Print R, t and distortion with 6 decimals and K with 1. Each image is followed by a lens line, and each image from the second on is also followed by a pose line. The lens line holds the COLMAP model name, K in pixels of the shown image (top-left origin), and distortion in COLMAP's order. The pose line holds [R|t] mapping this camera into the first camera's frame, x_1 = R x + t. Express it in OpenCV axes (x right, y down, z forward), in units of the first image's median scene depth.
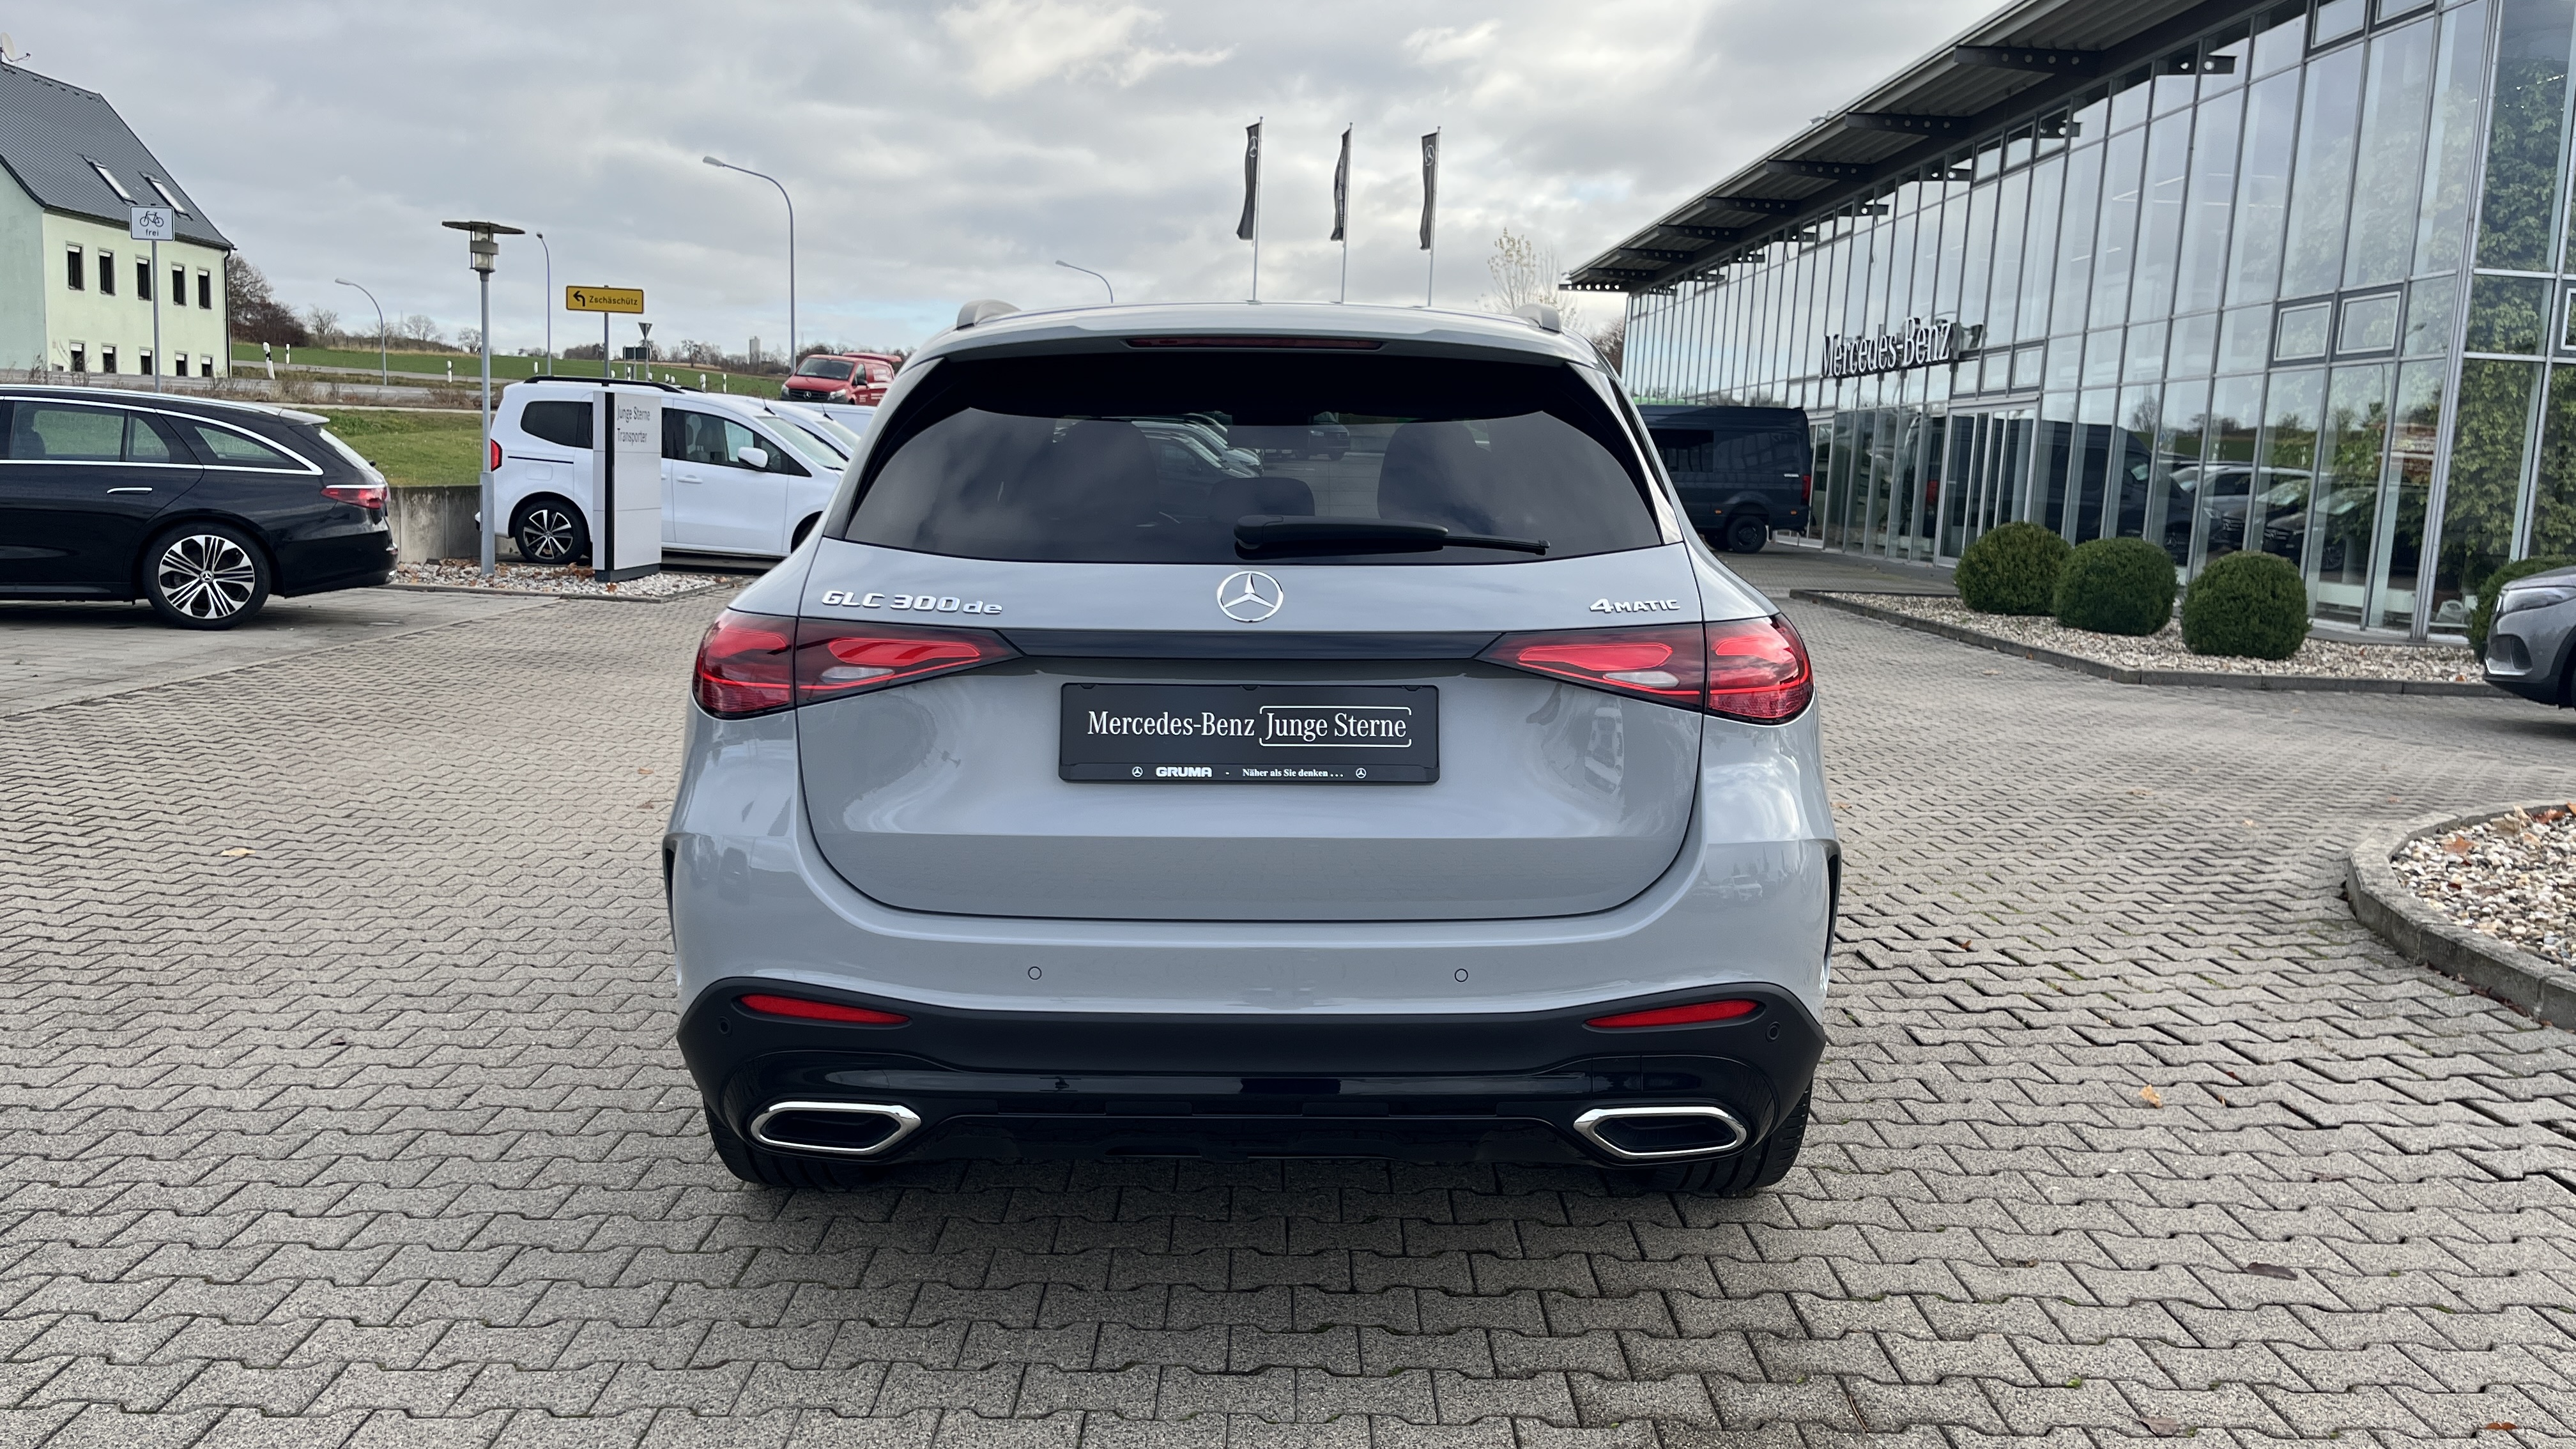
lens RADIAL K [[1951.9, 0, 1281.9], [0, 1951.9, 703.0], [0, 0, 1]] dist [0.075075, -0.093481]
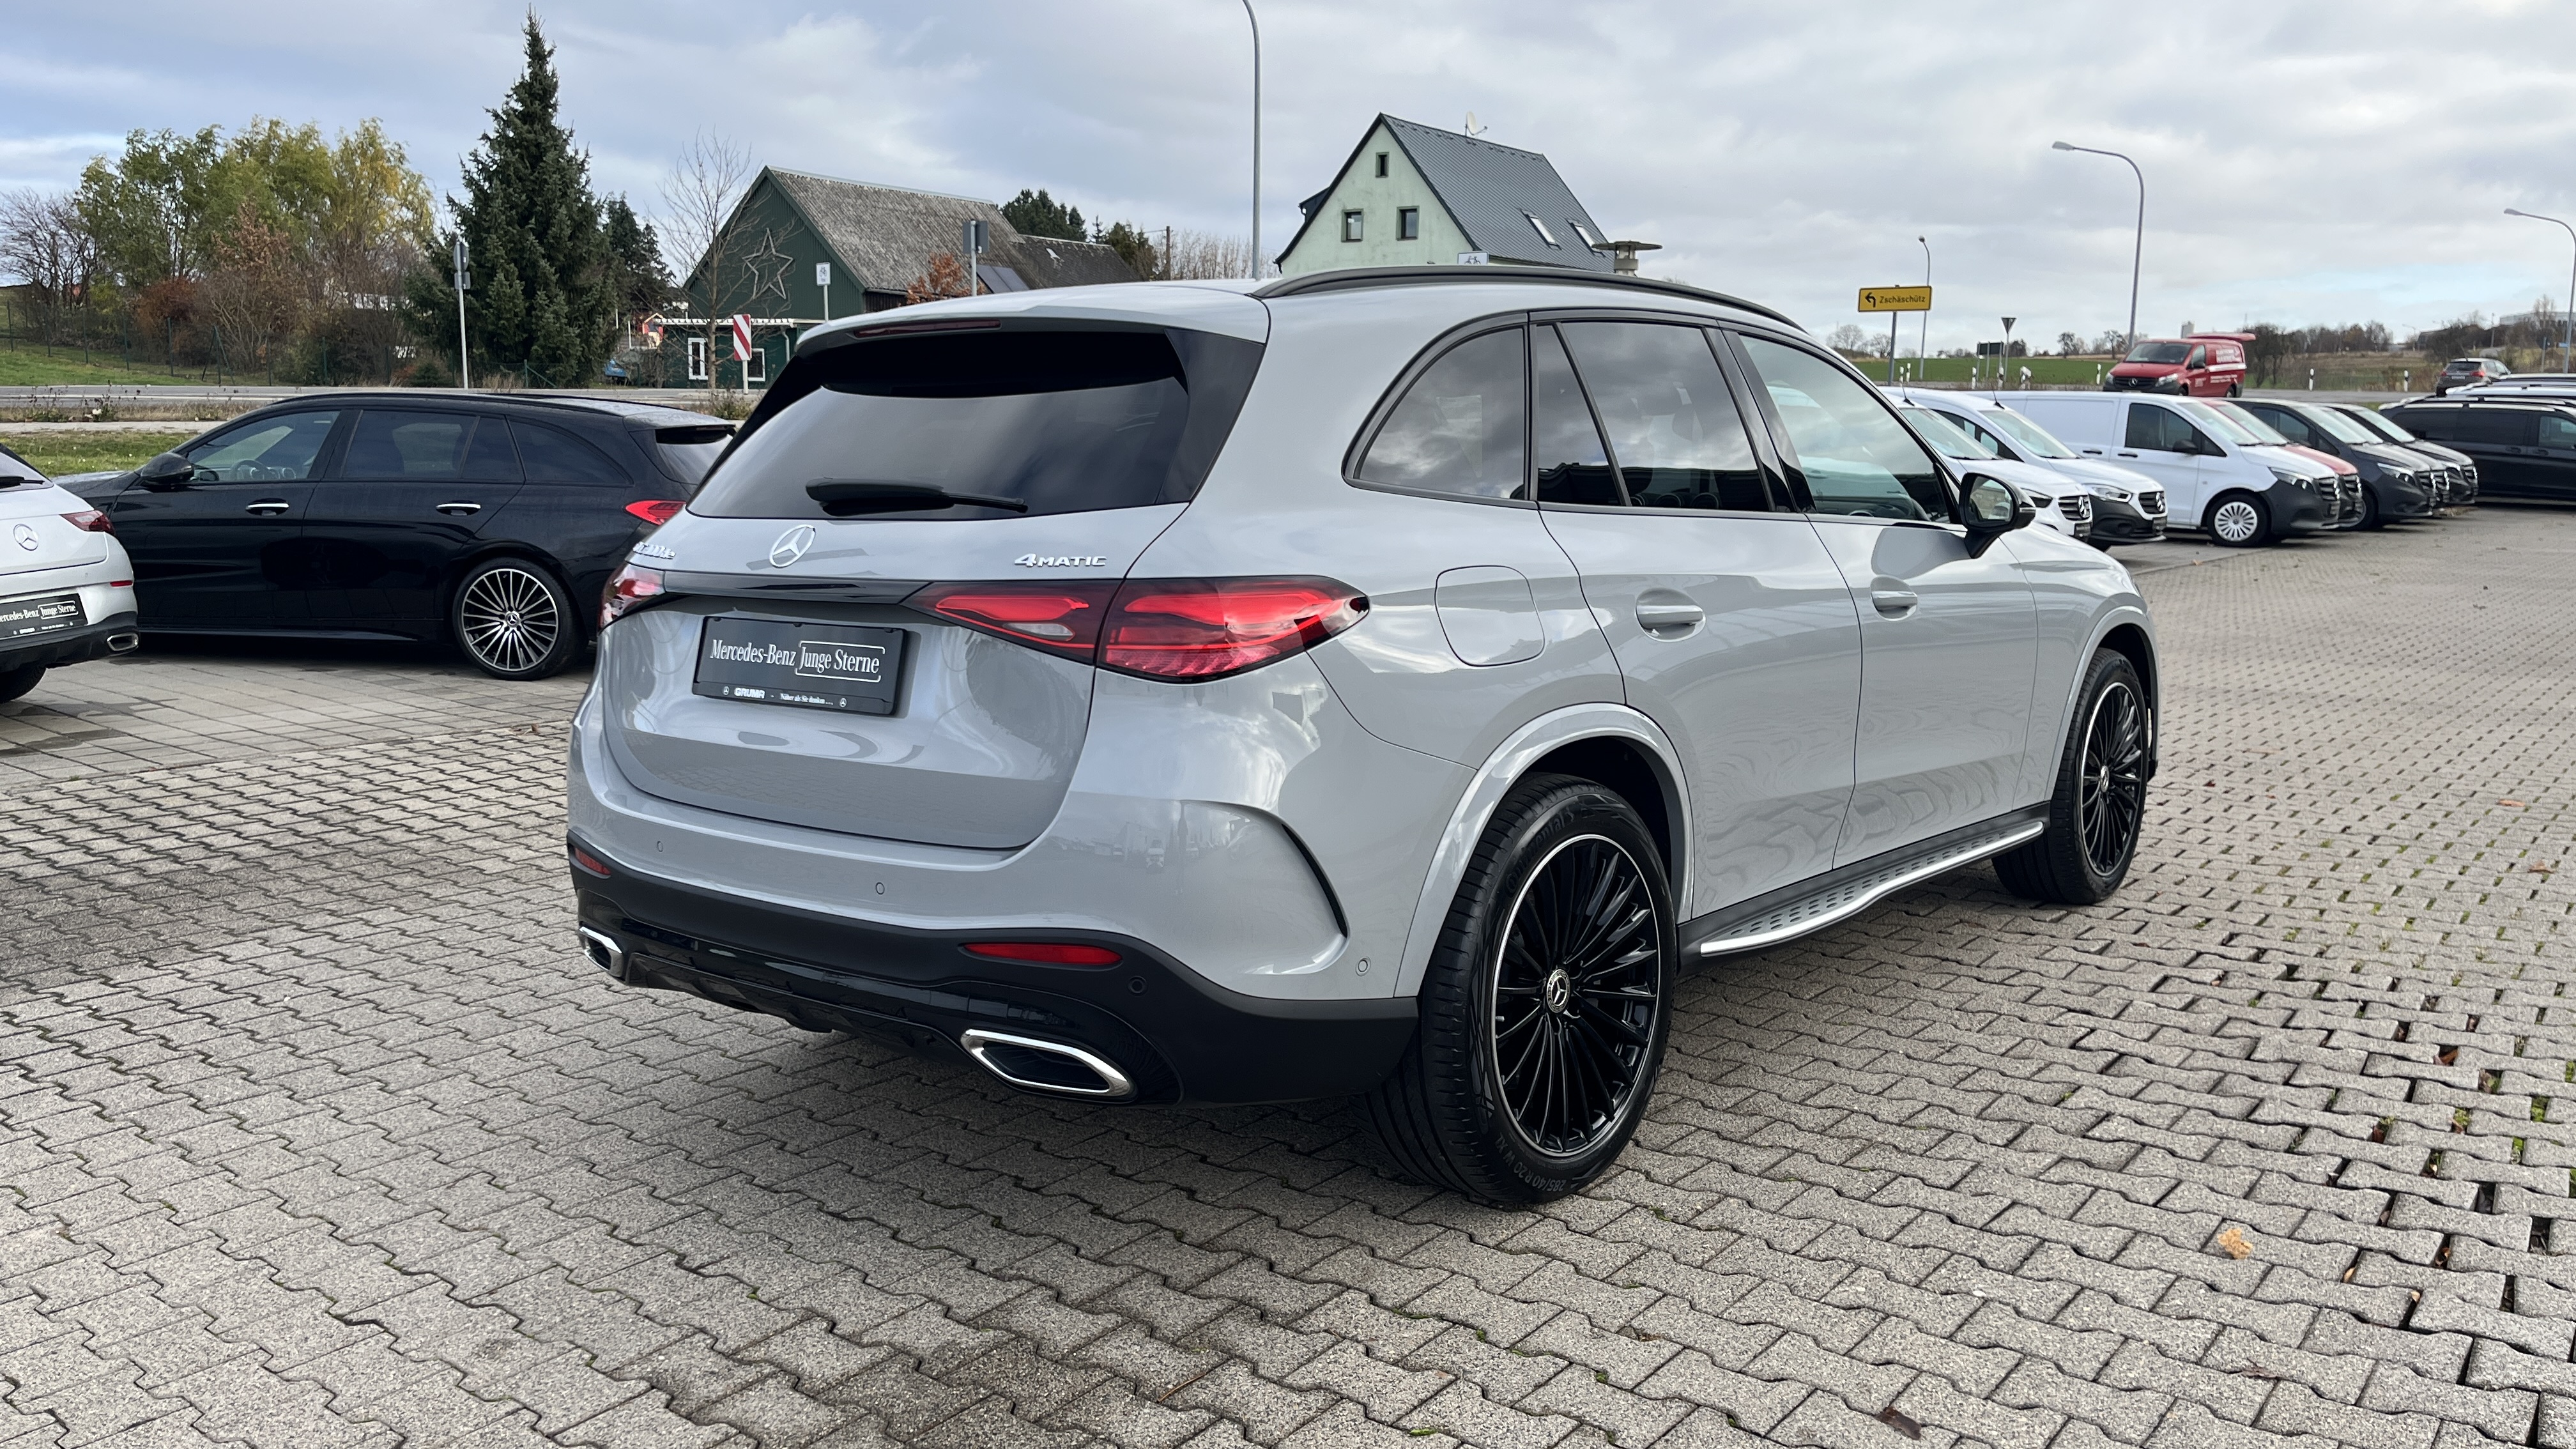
lens RADIAL K [[1933.2, 0, 1288.0], [0, 1933.2, 724.5], [0, 0, 1]] dist [0.084239, -0.110558]
pose [[0.776838, 0.067122, -0.626113, 0.593443], [-0.059117, 0.997685, 0.033608, -0.002945], [0.626920, 0.010906, 0.779008, 0.177478]]
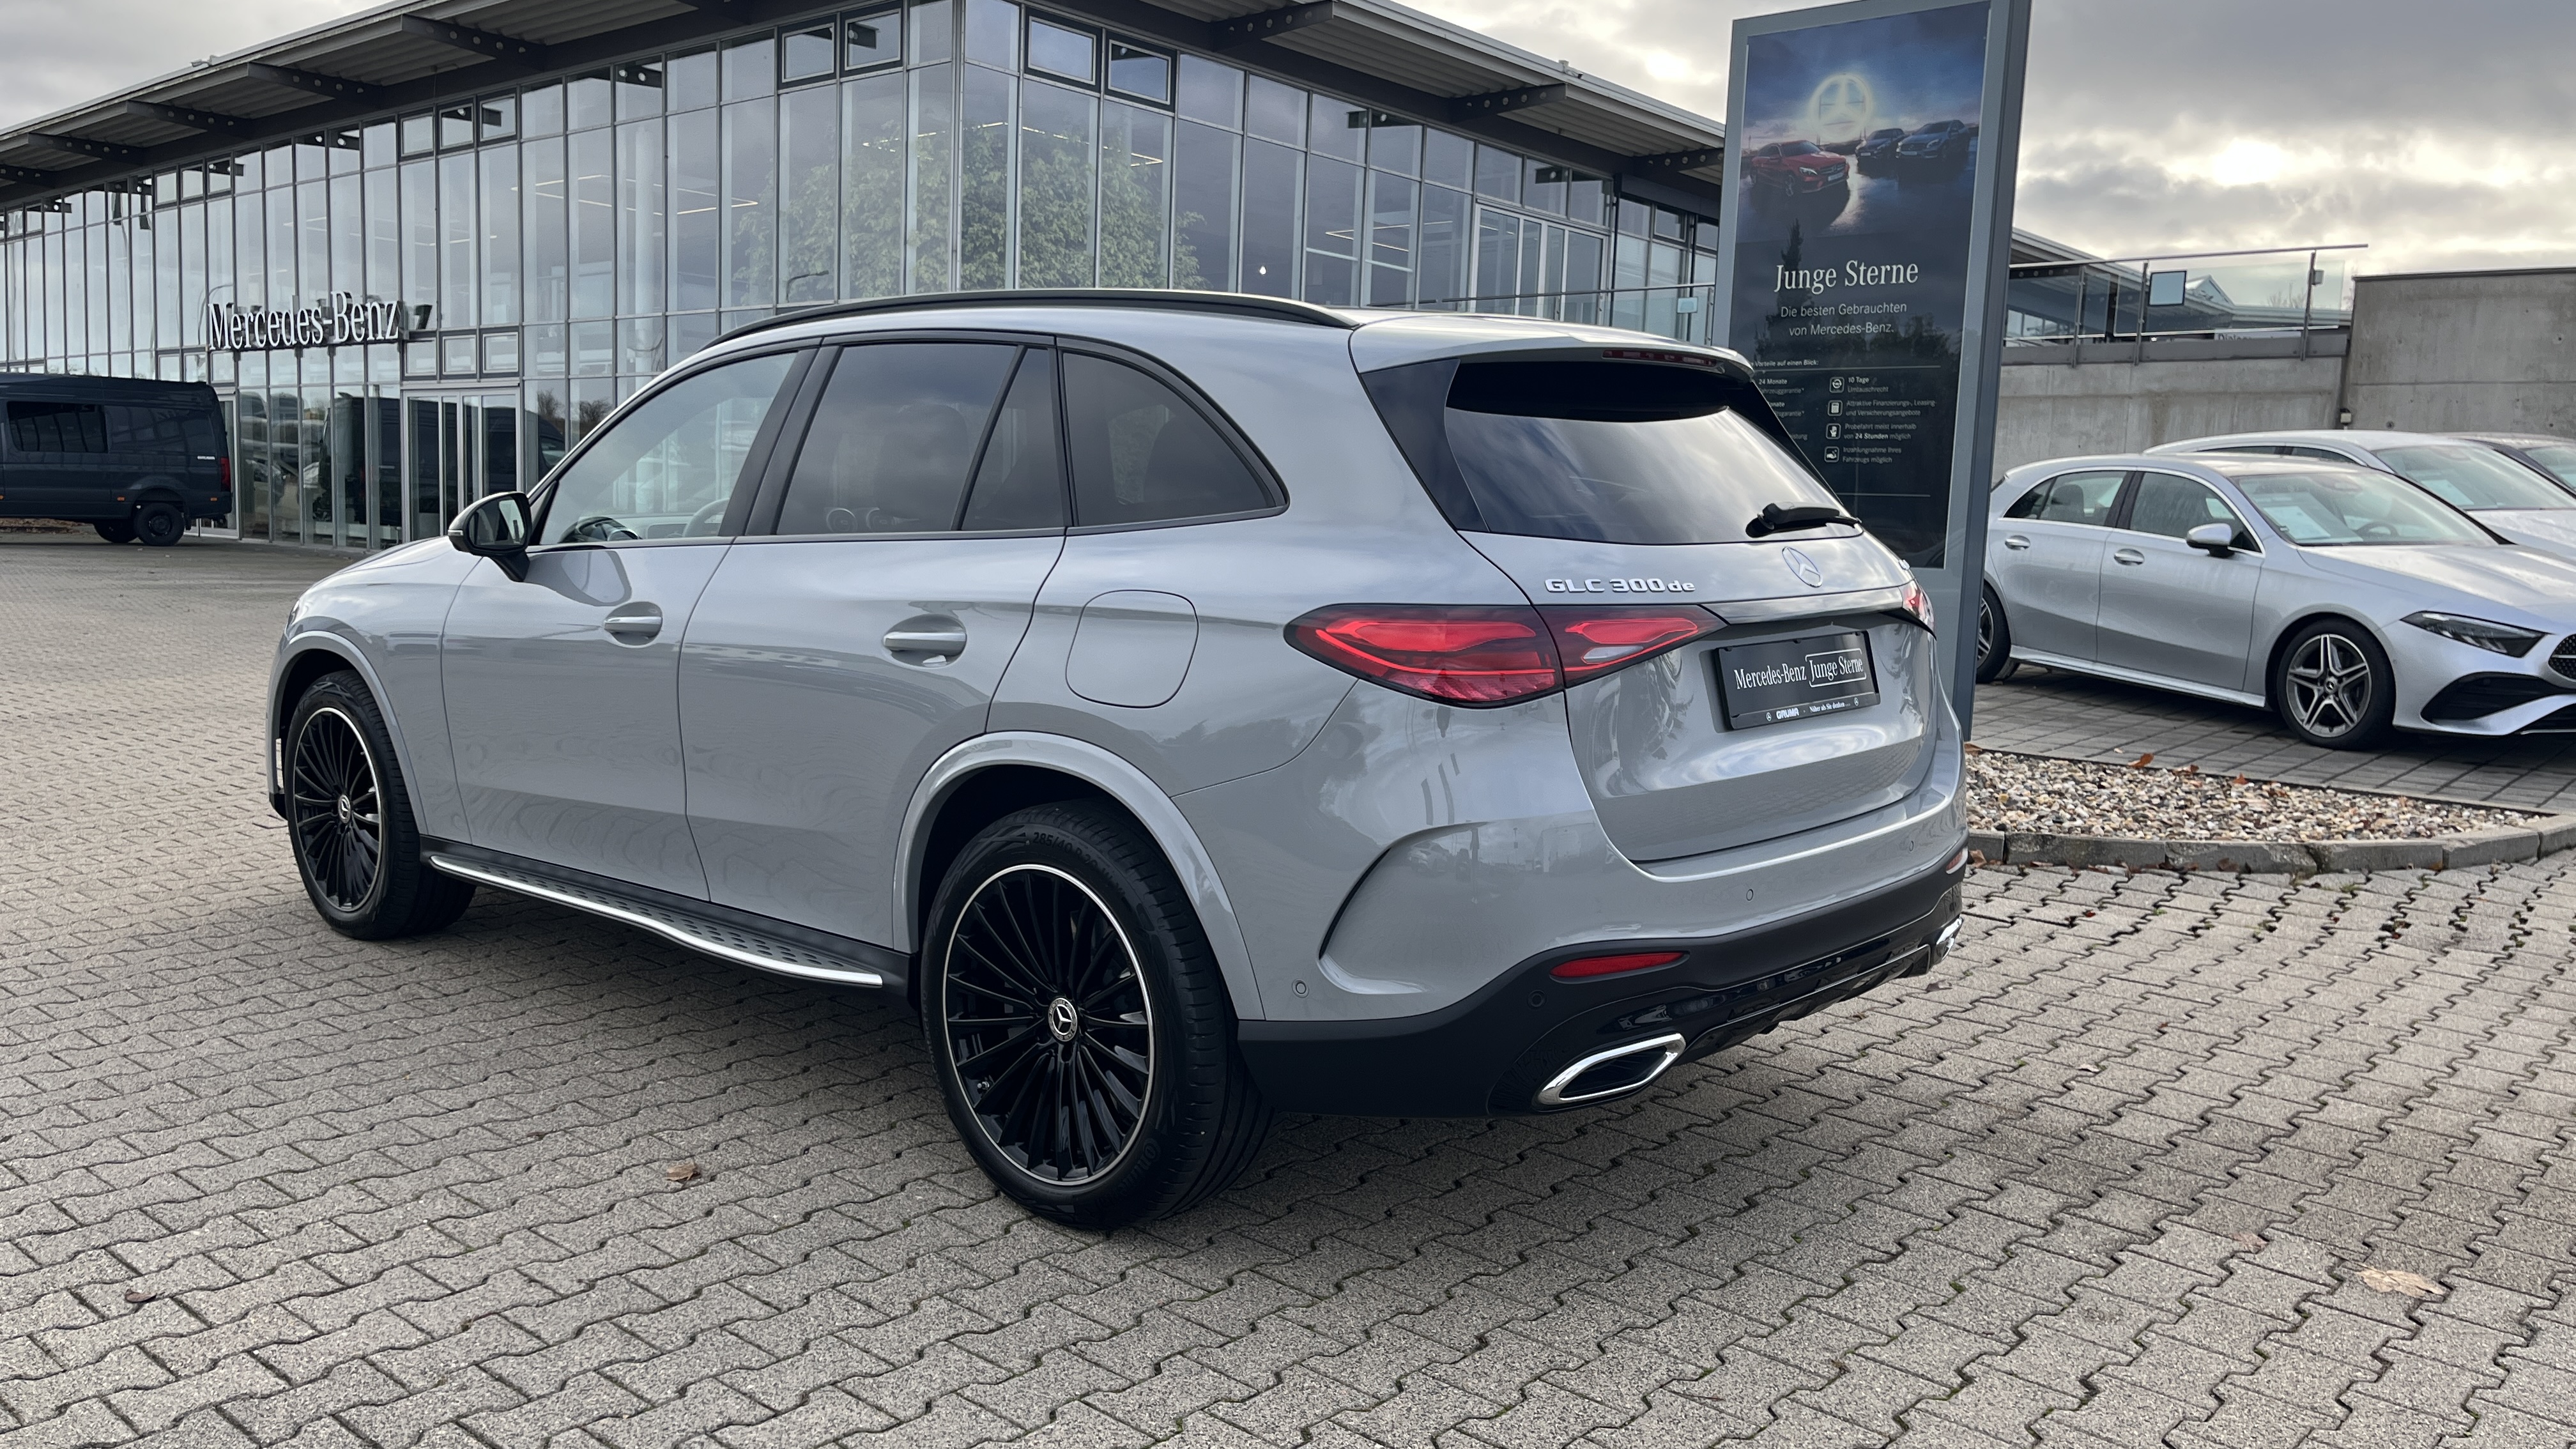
lens RADIAL K [[1975.6, 0, 1262.5], [0, 1975.6, 695.4], [0, 0, 1]] dist [0.042438, -0.011041]
pose [[0.673448, -0.084479, 0.734392, -0.736332], [0.082298, 0.995841, 0.039085, -0.031869], [-0.734640, 0.034117, 0.677599, 0.253099]]
